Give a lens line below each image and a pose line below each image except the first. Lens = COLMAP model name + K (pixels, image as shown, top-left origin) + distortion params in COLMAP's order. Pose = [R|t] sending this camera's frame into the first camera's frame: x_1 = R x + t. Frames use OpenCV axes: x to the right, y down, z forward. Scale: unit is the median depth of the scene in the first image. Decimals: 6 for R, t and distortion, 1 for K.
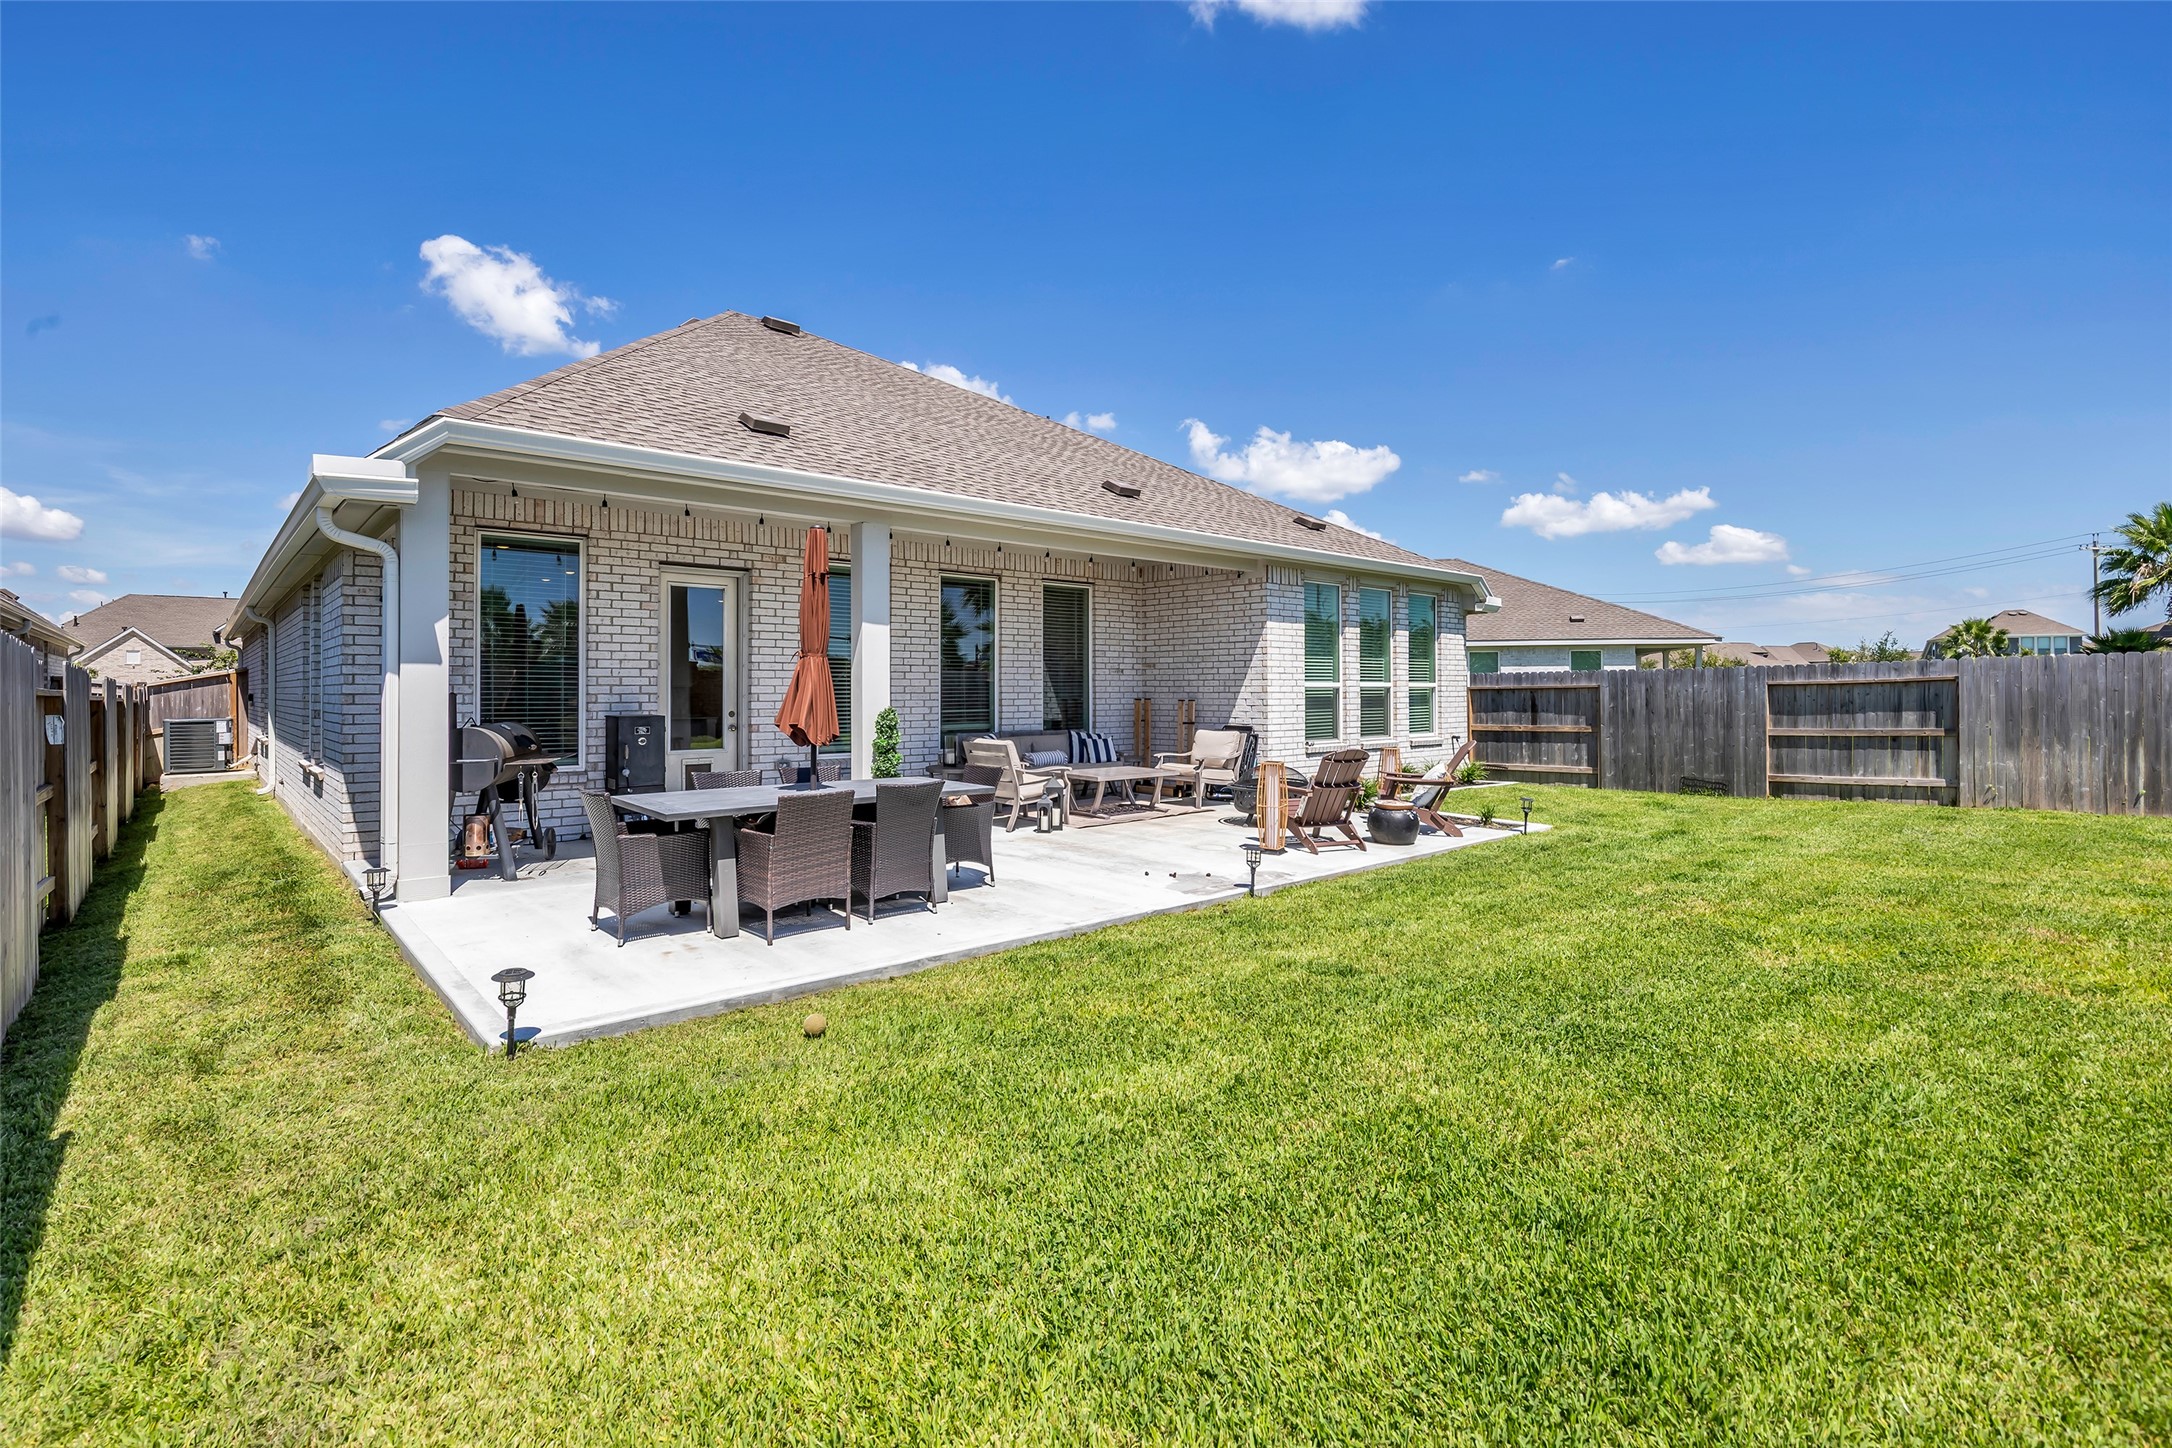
lens RADIAL K [[997.4, 0, 1090.7], [0, 997.4, 704.7], [0, 0, 1]] dist [-0.013170, 0.002695]
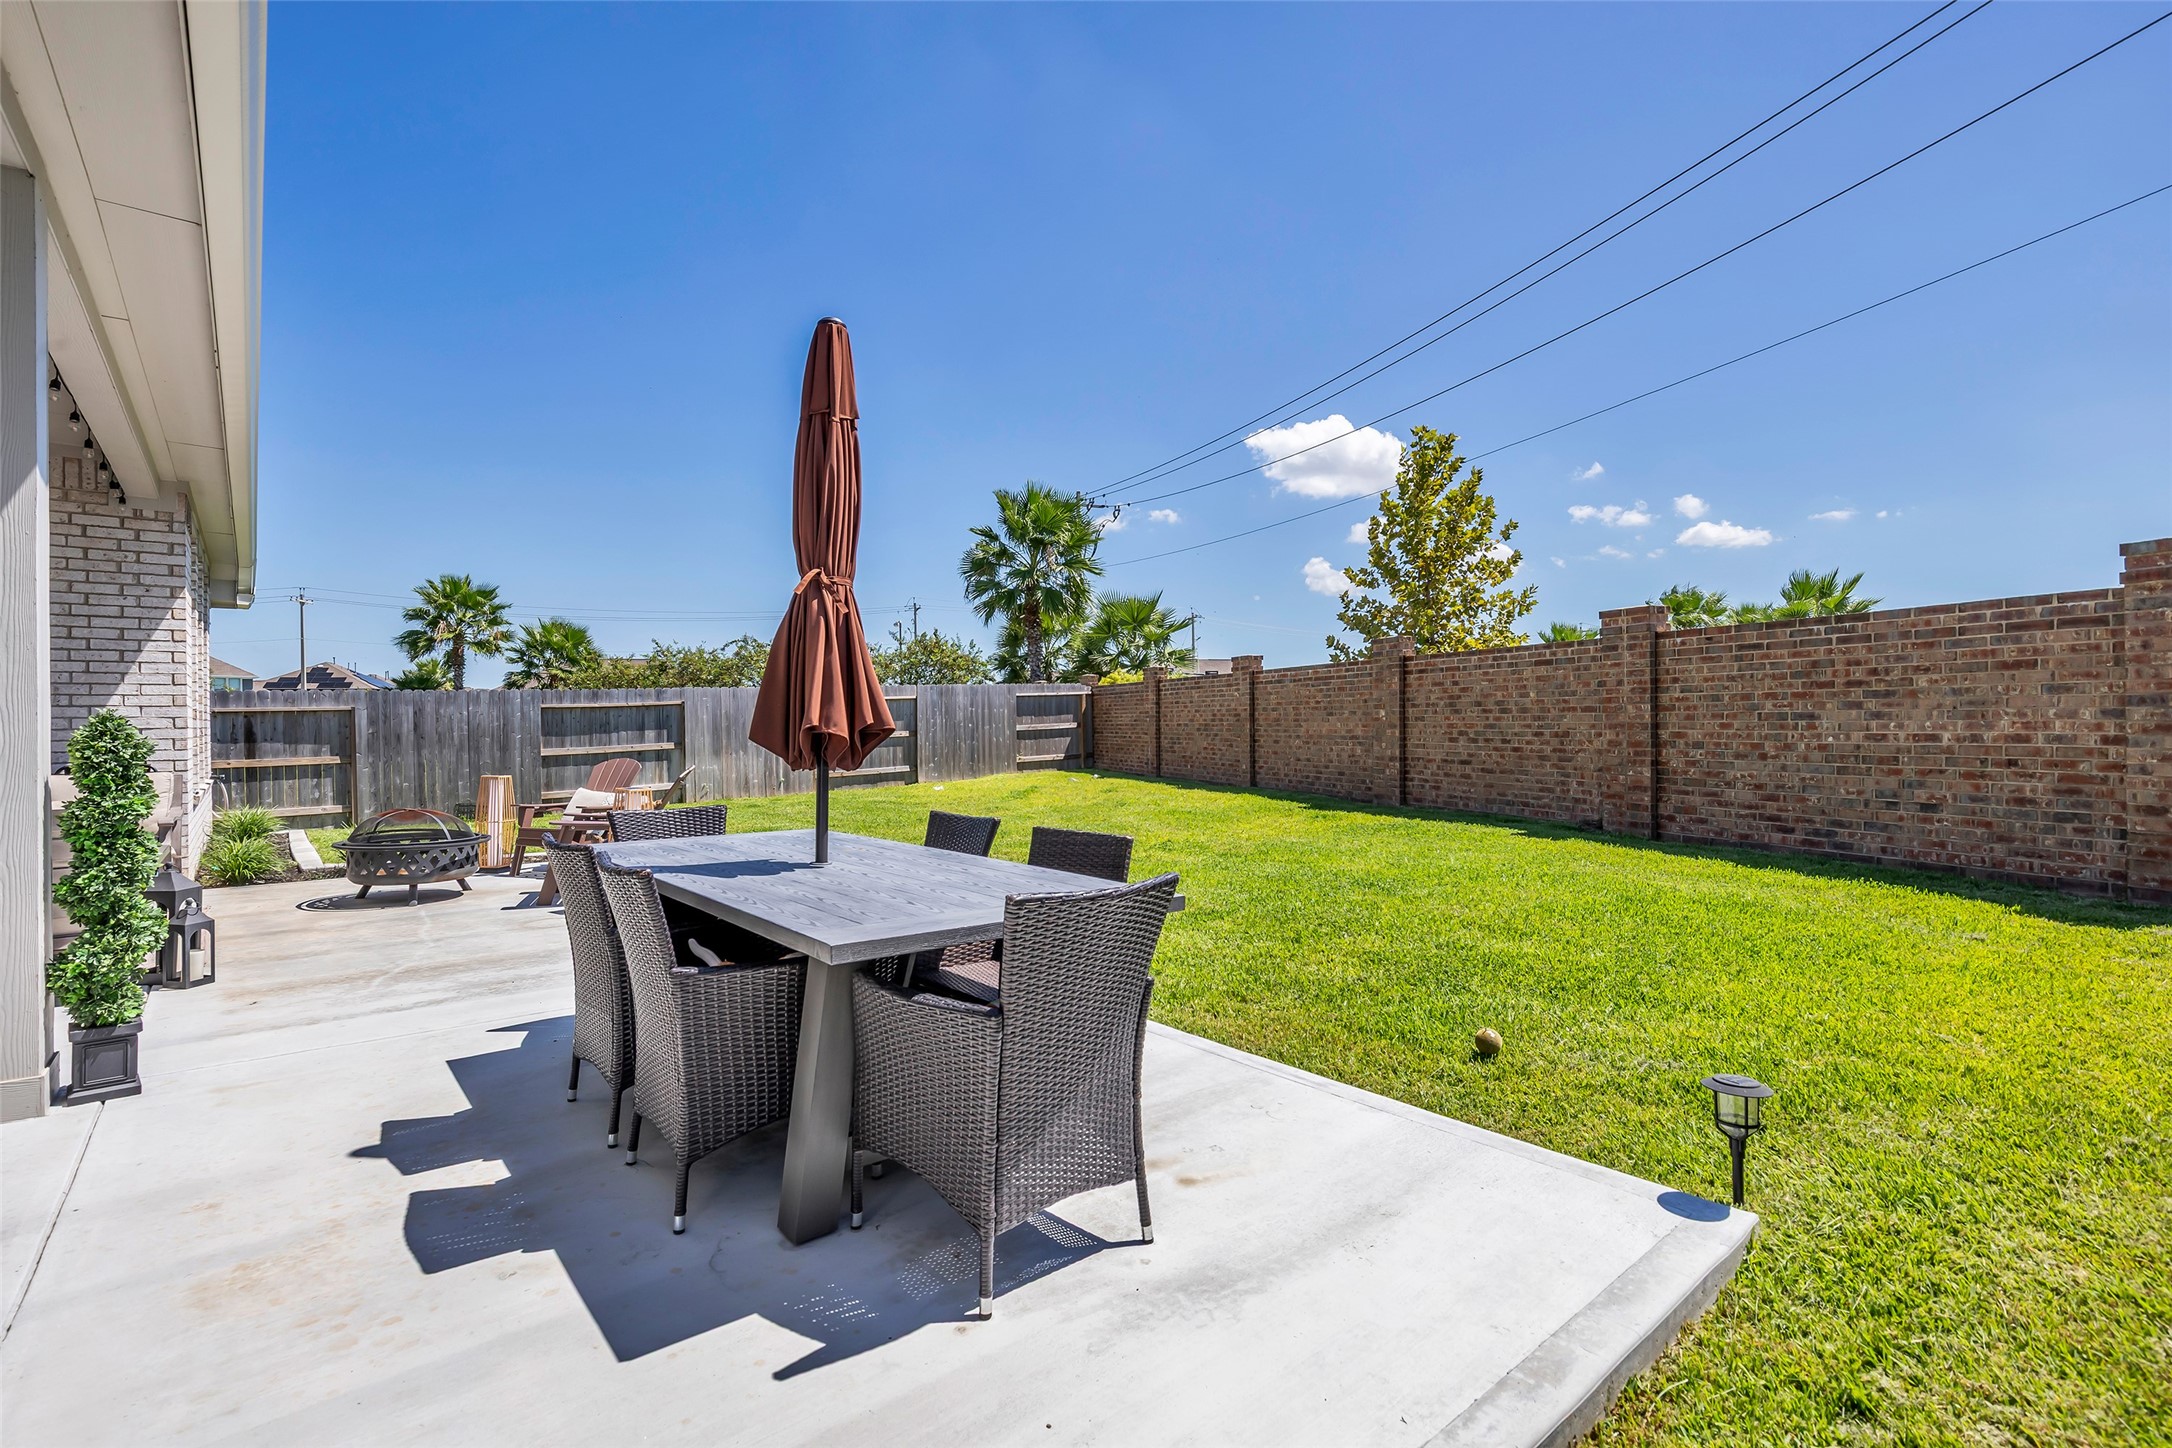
lens RADIAL K [[997.4, 0, 1072.8], [0, 997.4, 706.6], [0, 0, 1]] dist [-0.013170, 0.002695]
pose [[0.052634, 0.013539, 0.998522, -0.328683], [0.024081, 0.999600, -0.014823, 0.007582], [-0.998324, 0.024825, 0.052286, 0.366536]]
